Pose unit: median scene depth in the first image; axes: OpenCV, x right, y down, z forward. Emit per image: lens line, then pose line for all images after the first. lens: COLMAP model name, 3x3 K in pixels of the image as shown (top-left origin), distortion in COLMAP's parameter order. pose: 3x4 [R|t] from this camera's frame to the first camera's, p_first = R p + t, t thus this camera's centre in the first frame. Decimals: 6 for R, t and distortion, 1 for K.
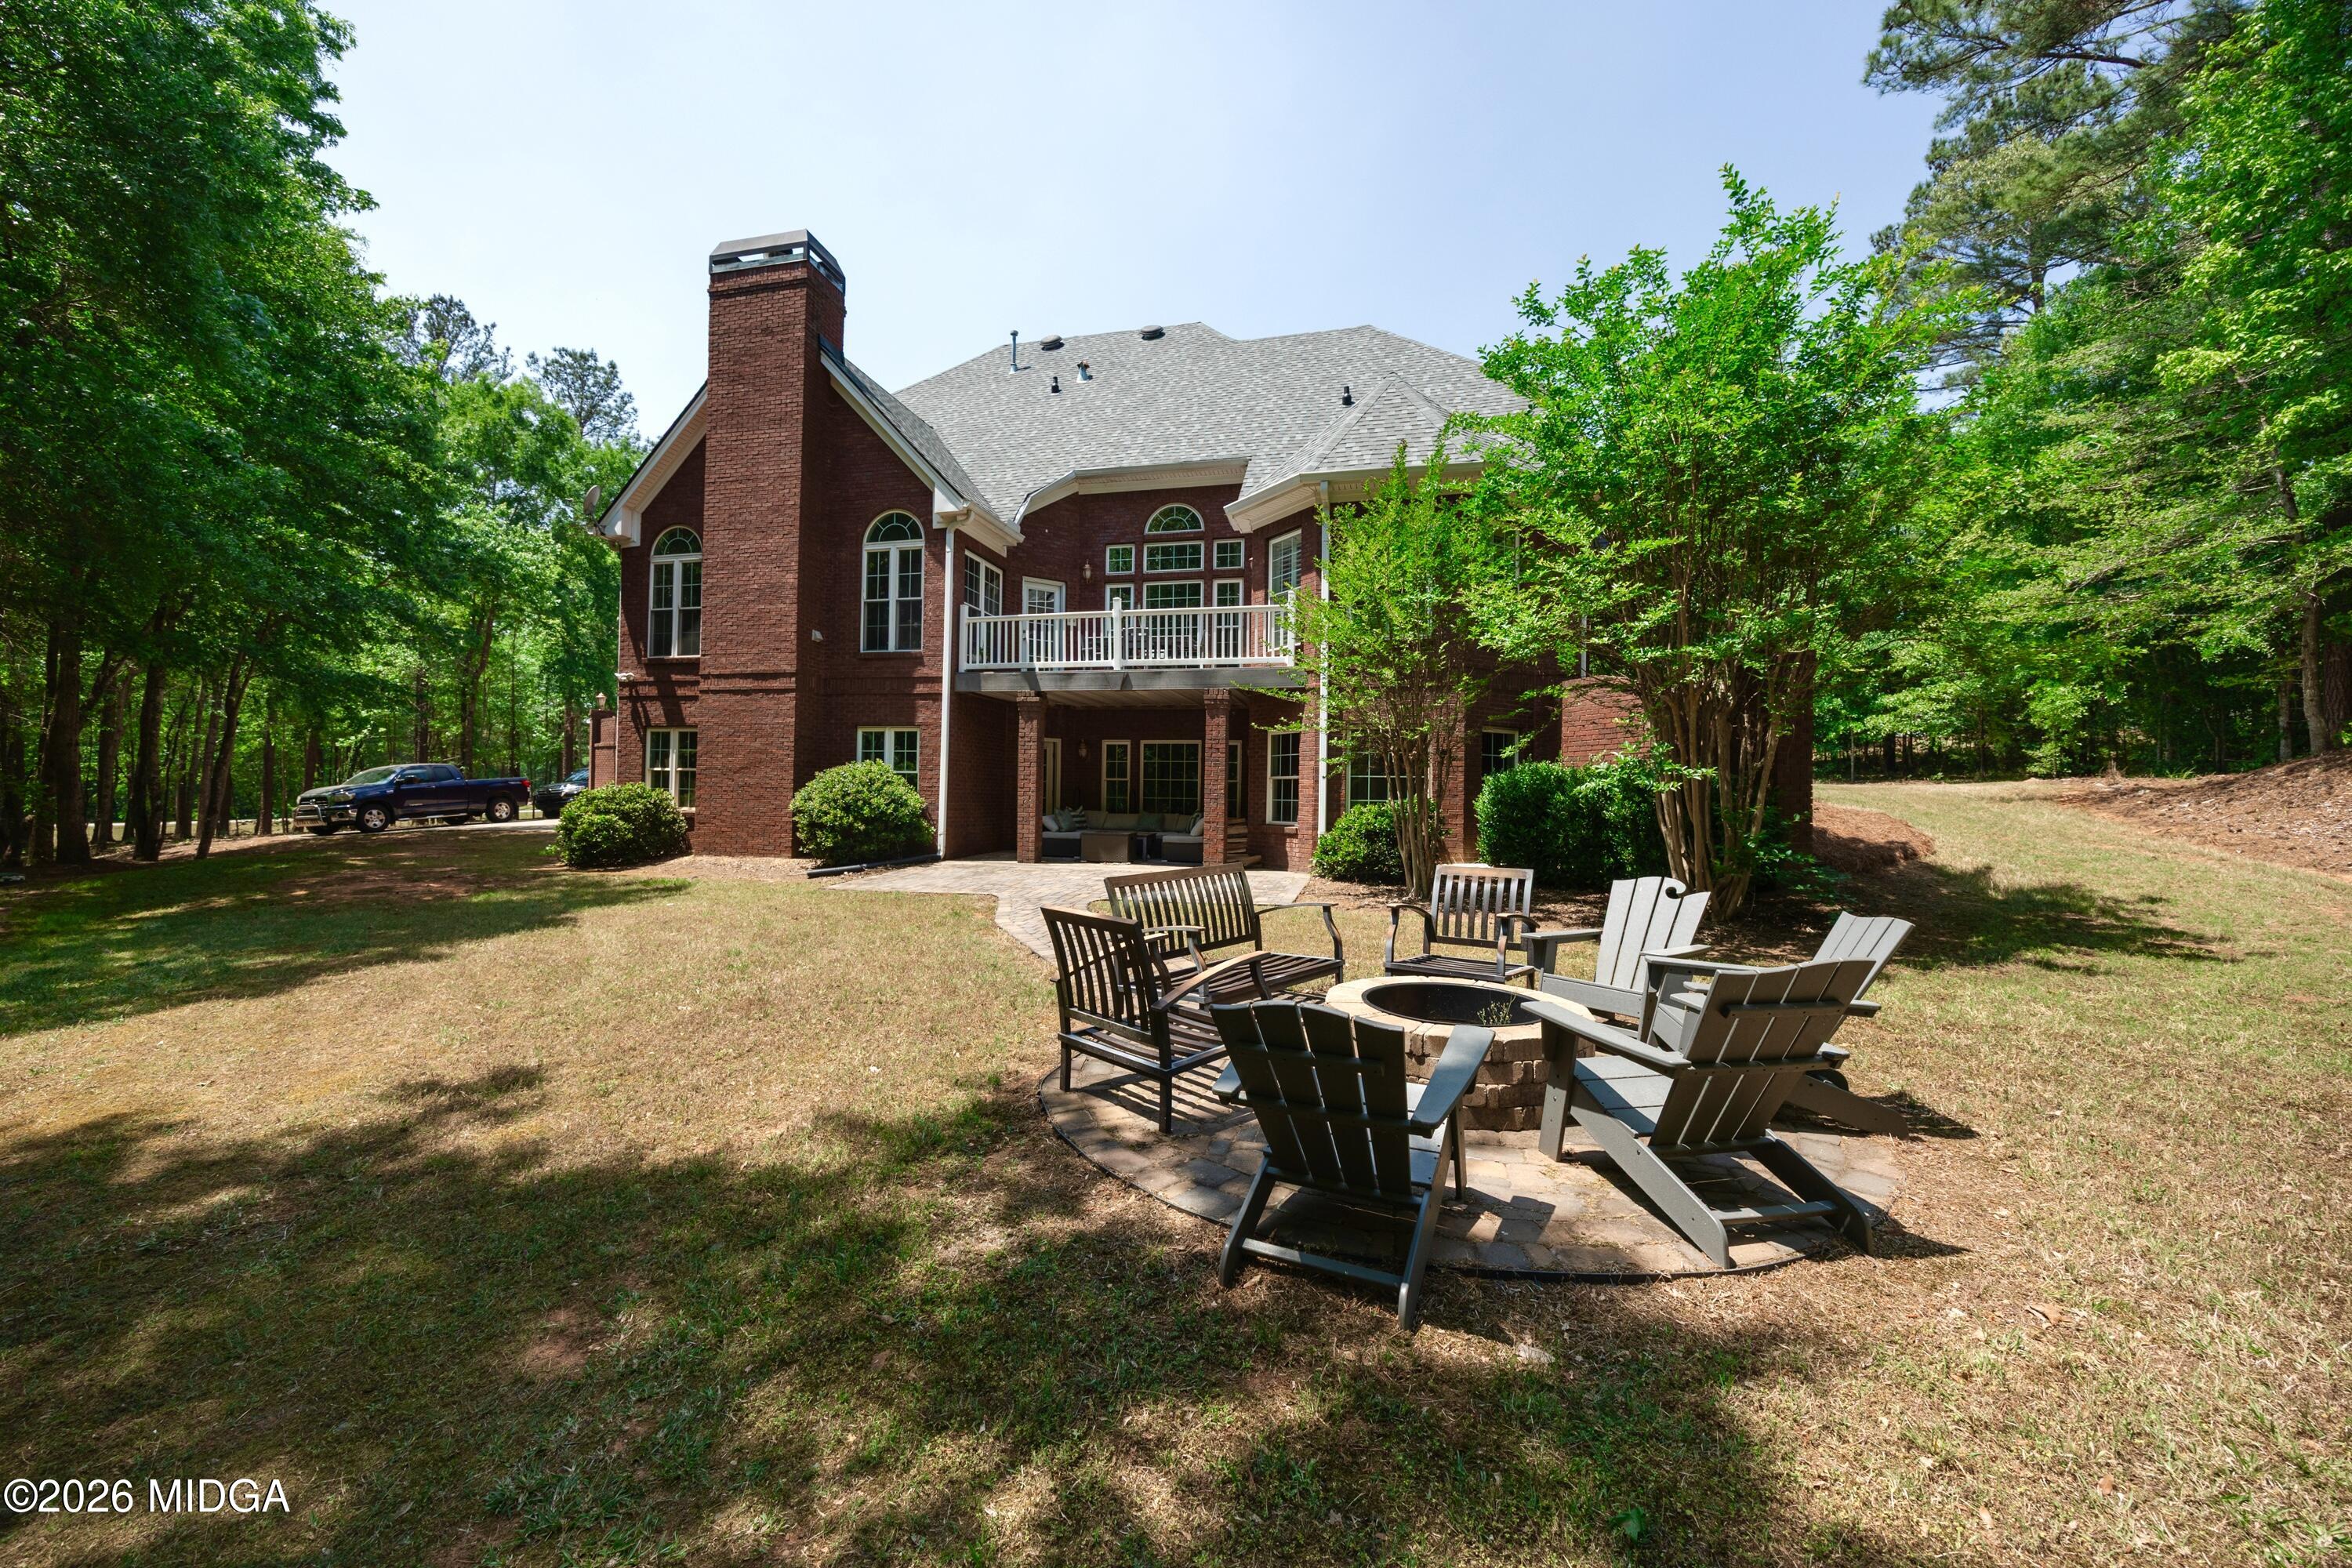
lens RADIAL K [[903.0, 0, 1165.1], [0, 903.0, 778.1], [0, 0, 1]] dist [-0.003011, -0.000130]
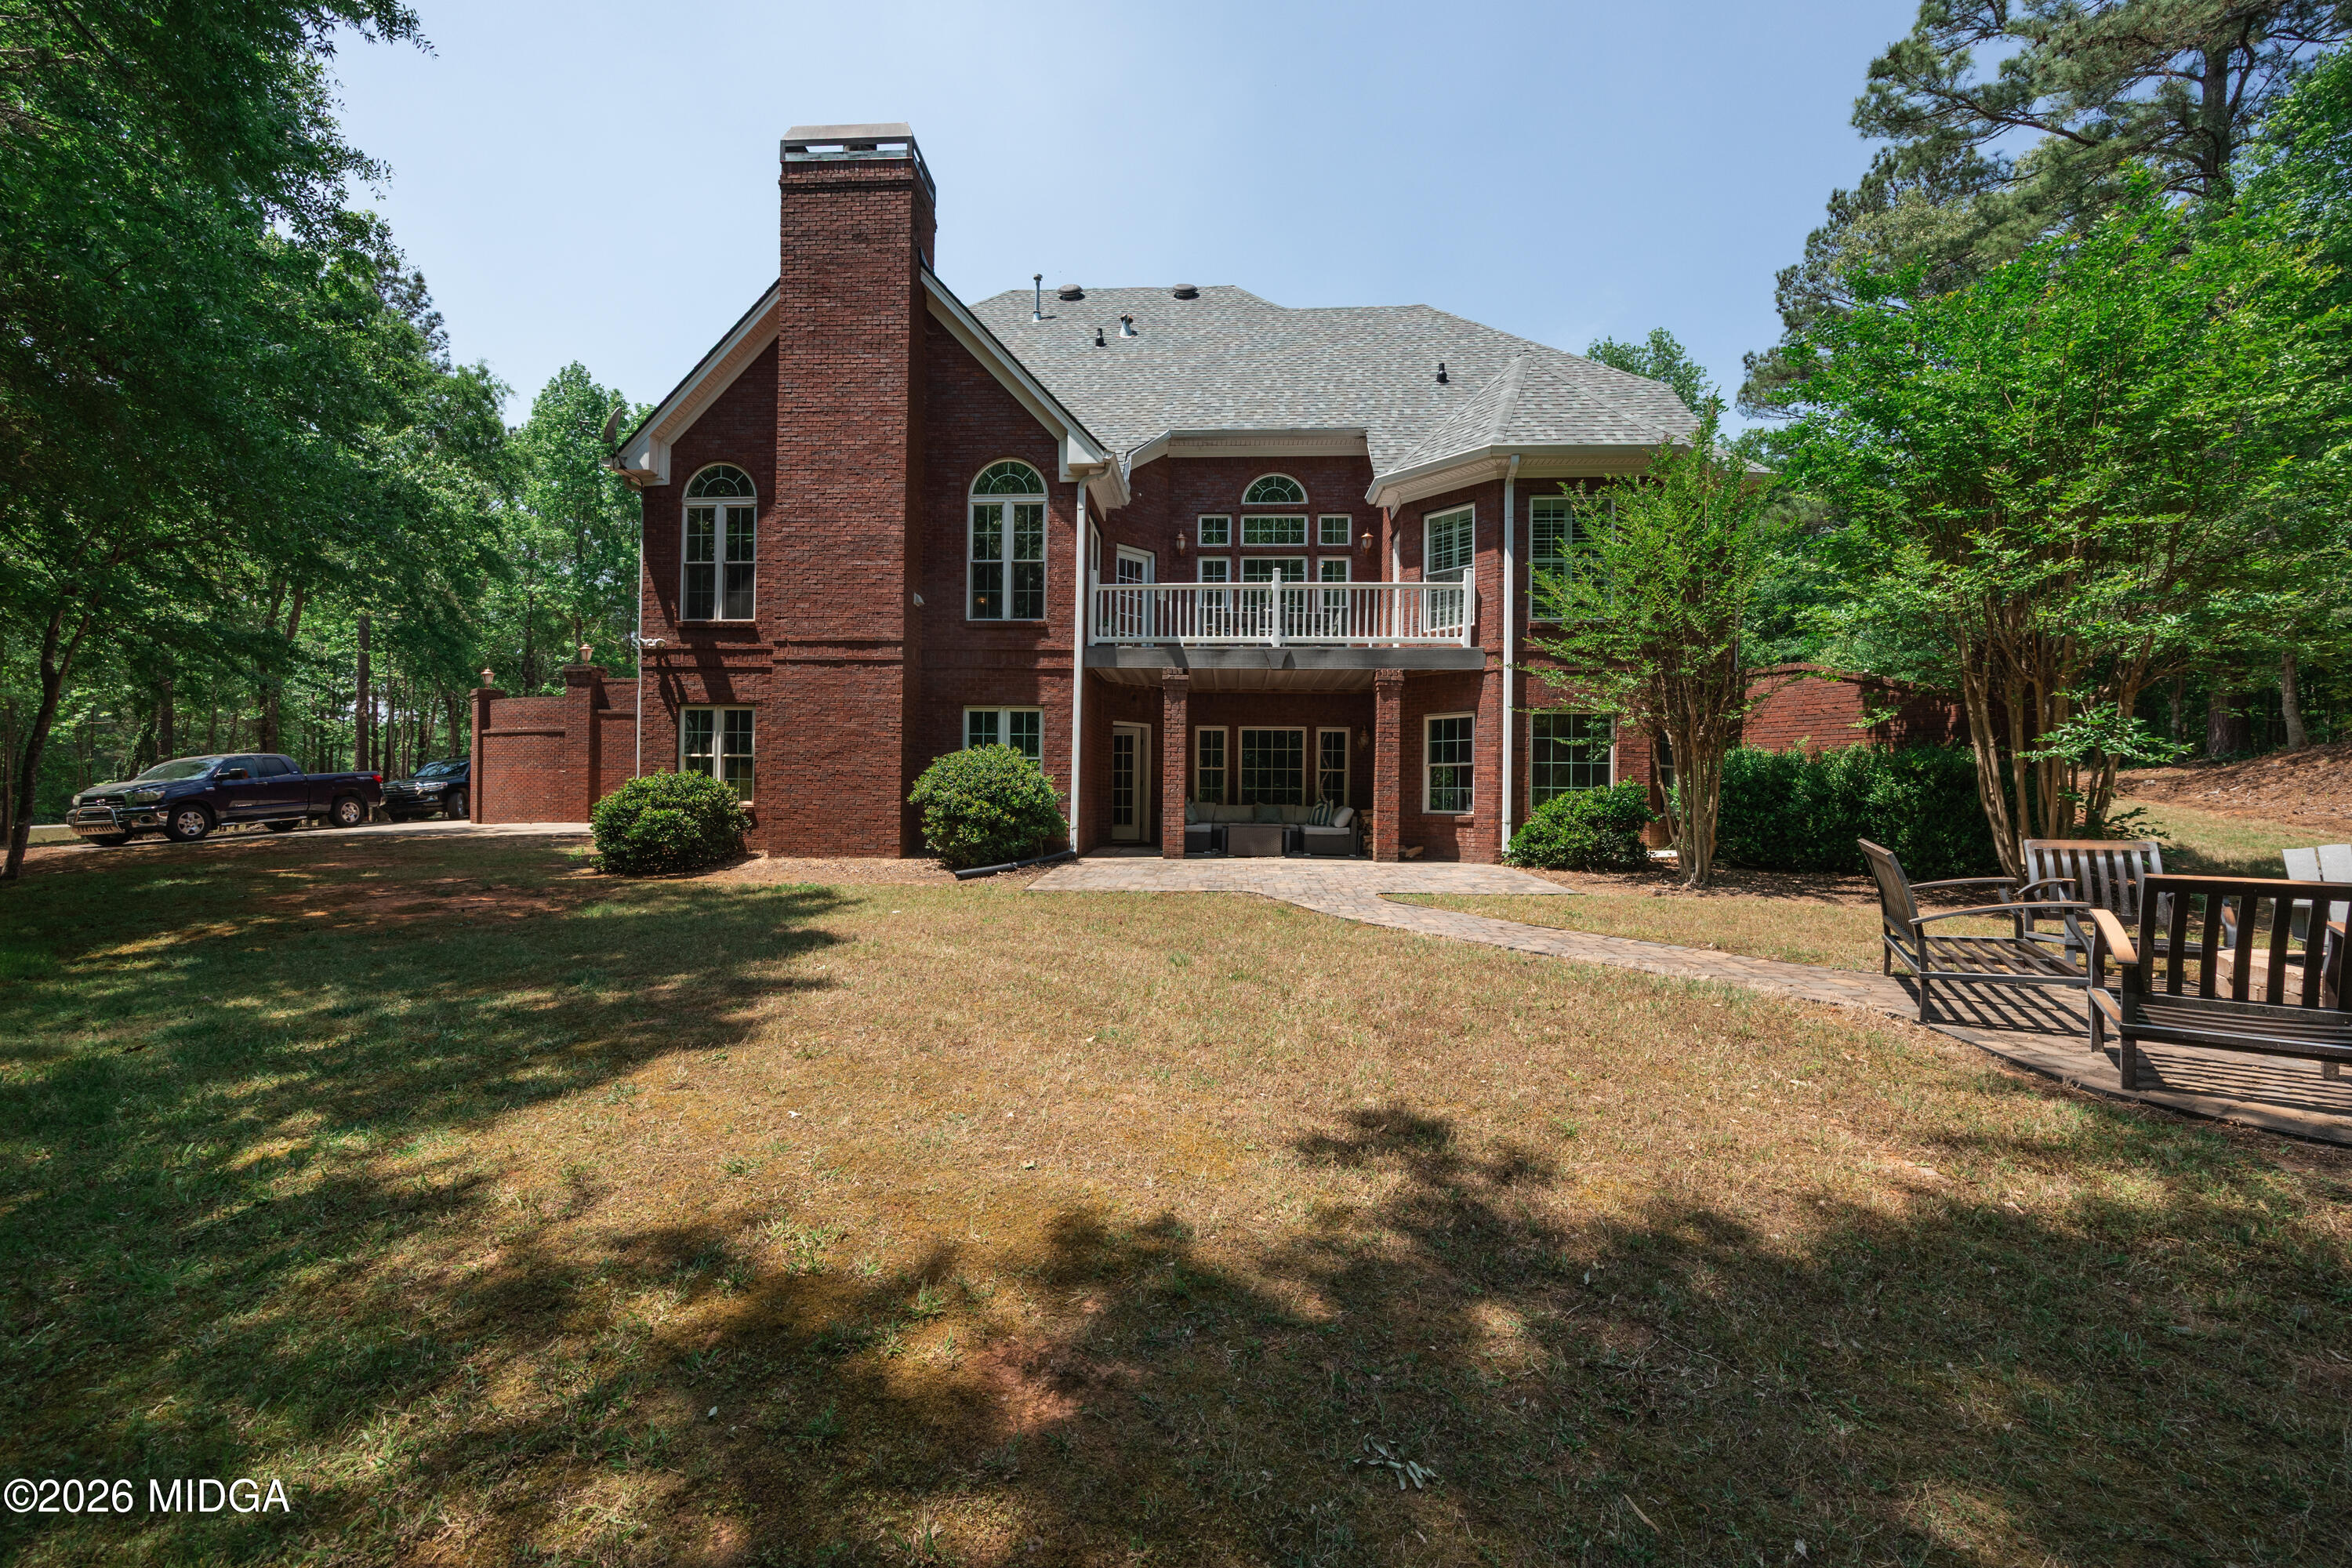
lens RADIAL K [[933.3, 0, 1176.0], [0, 933.3, 784.0], [0, 0, 1]] dist [-0.006997, 0.000129]
pose [[0.981145, -0.003587, 0.193242, -0.317488], [0.002242, 0.999972, 0.007178, 0.012063], [-0.193262, -0.006609, 0.981125, 0.080869]]
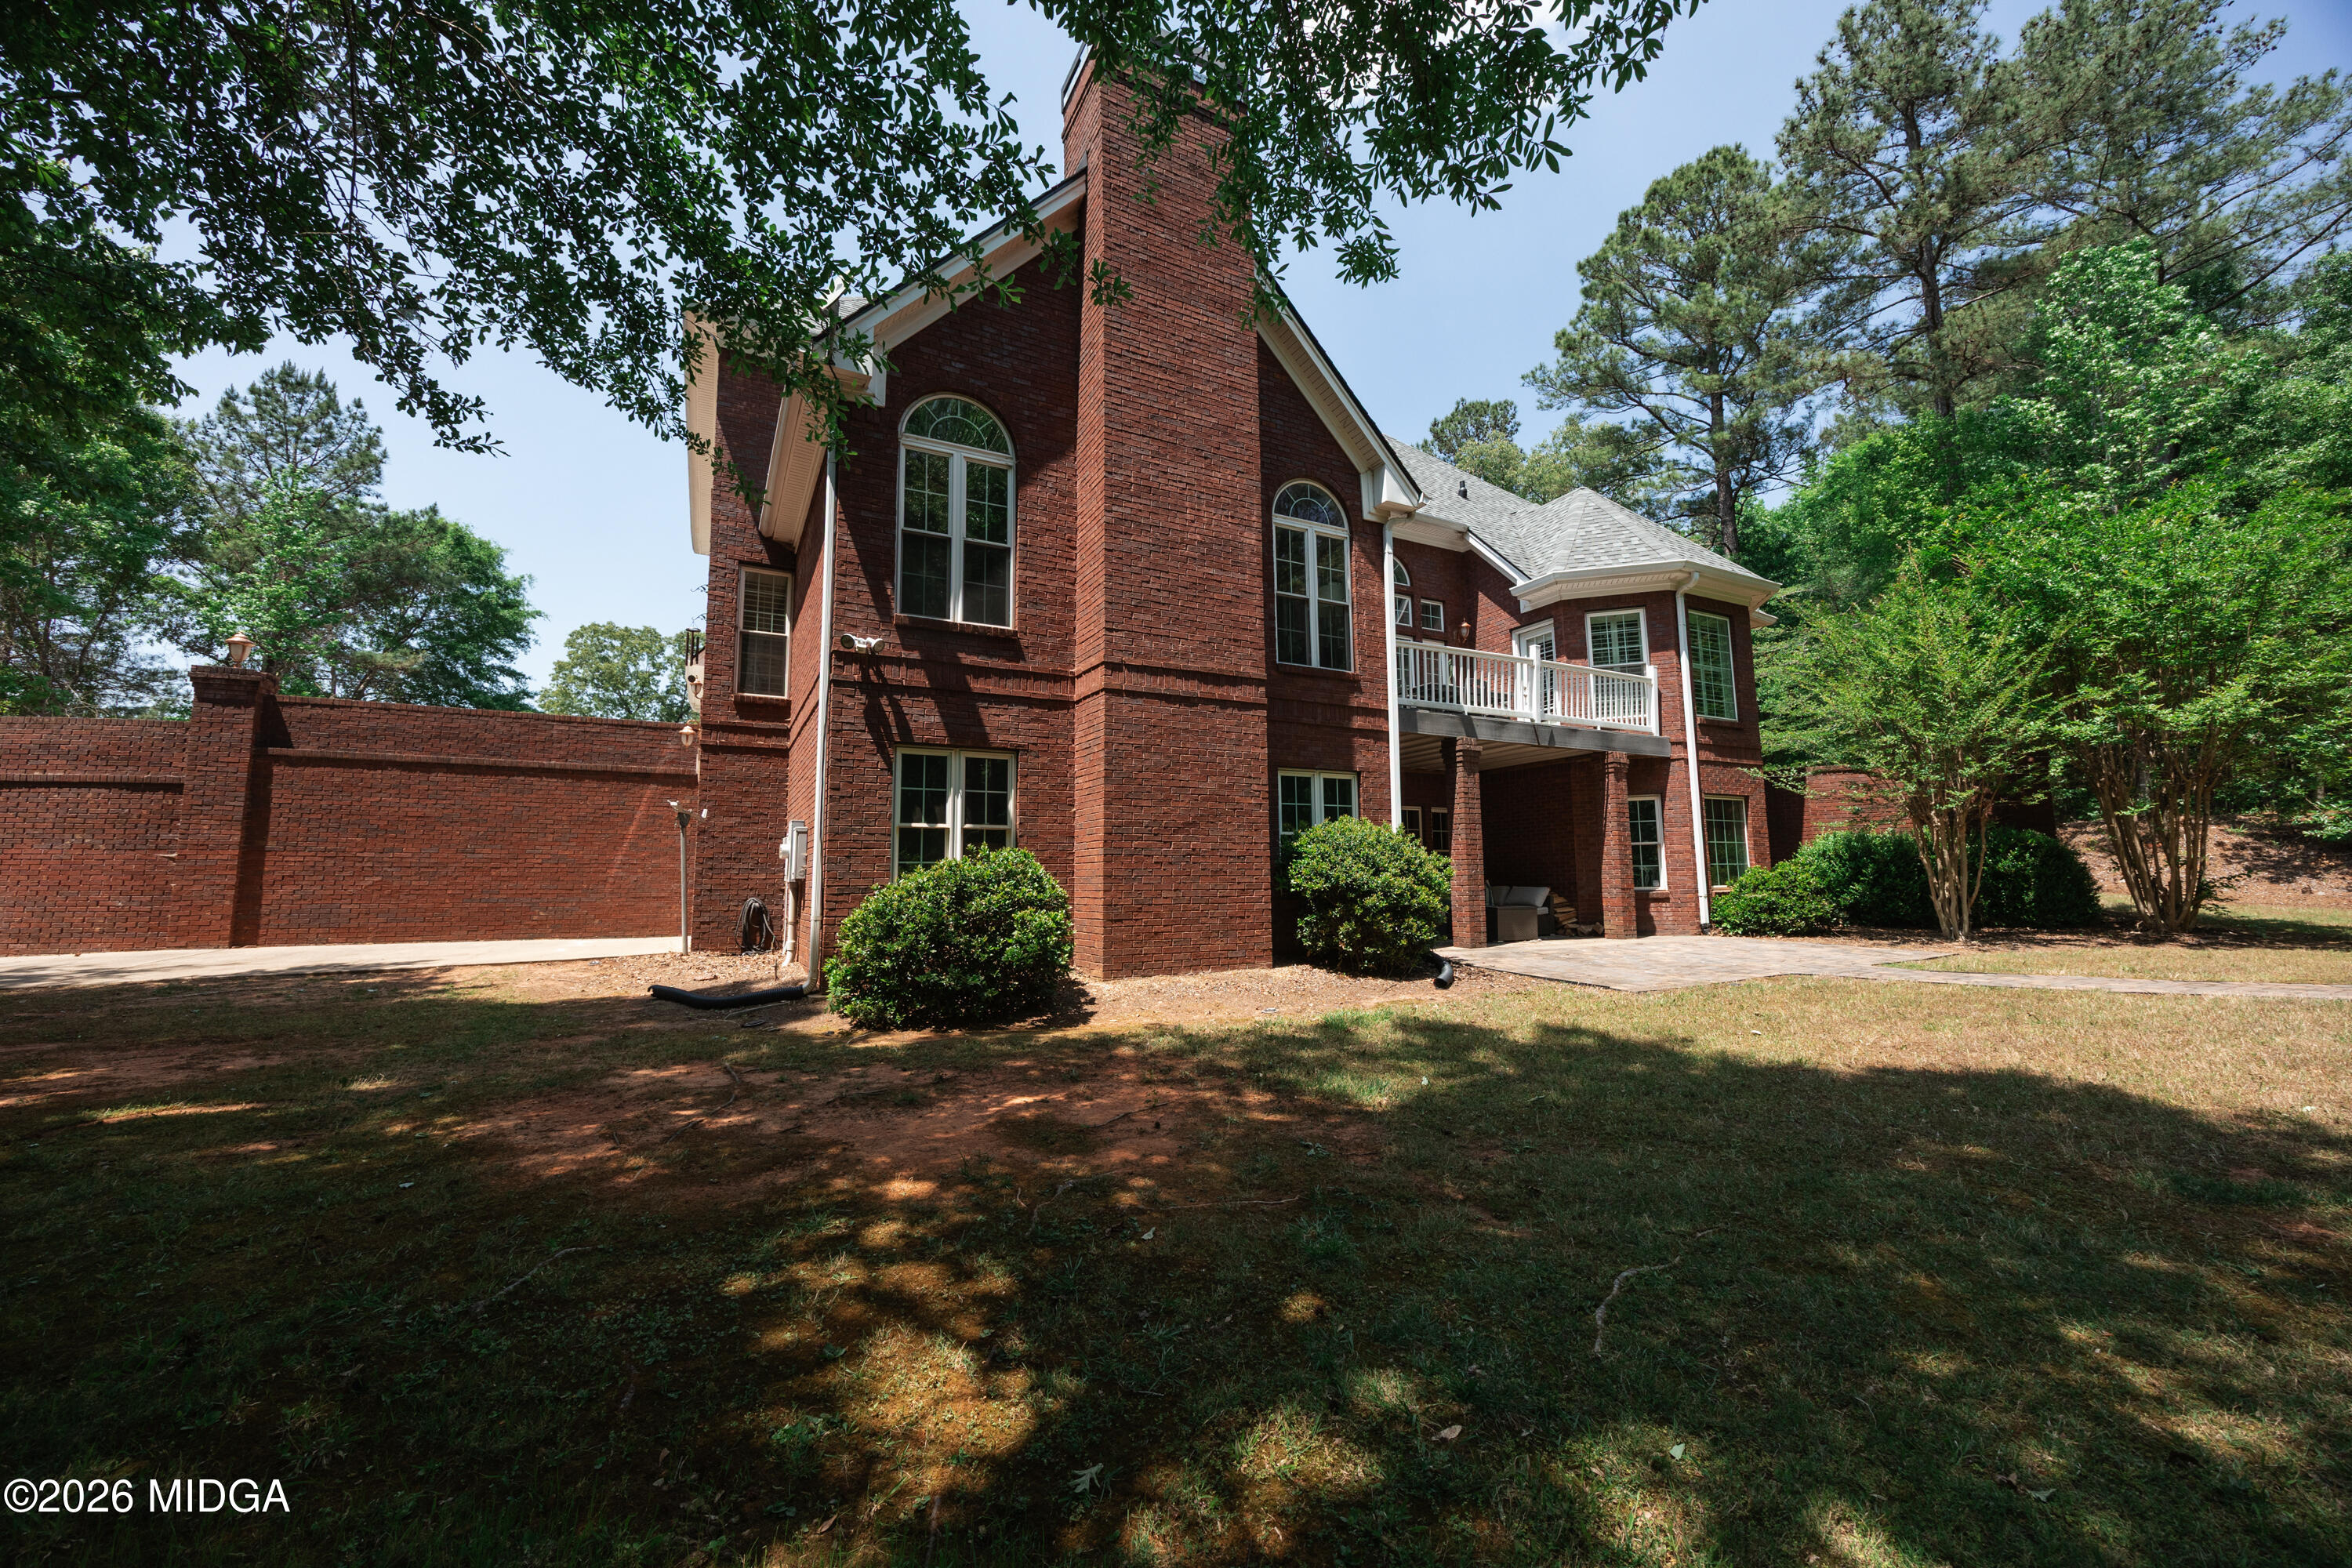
lens RADIAL K [[889.3, 0, 1176.0], [0, 889.3, 784.0], [0, 0, 1]] dist [-0.014912, 0.002831]
pose [[0.740834, 0.050114, 0.669816, -0.859451], [0.009534, 0.996328, -0.085088, 0.012198], [-0.671621, 0.069422, 0.737636, 0.555837]]
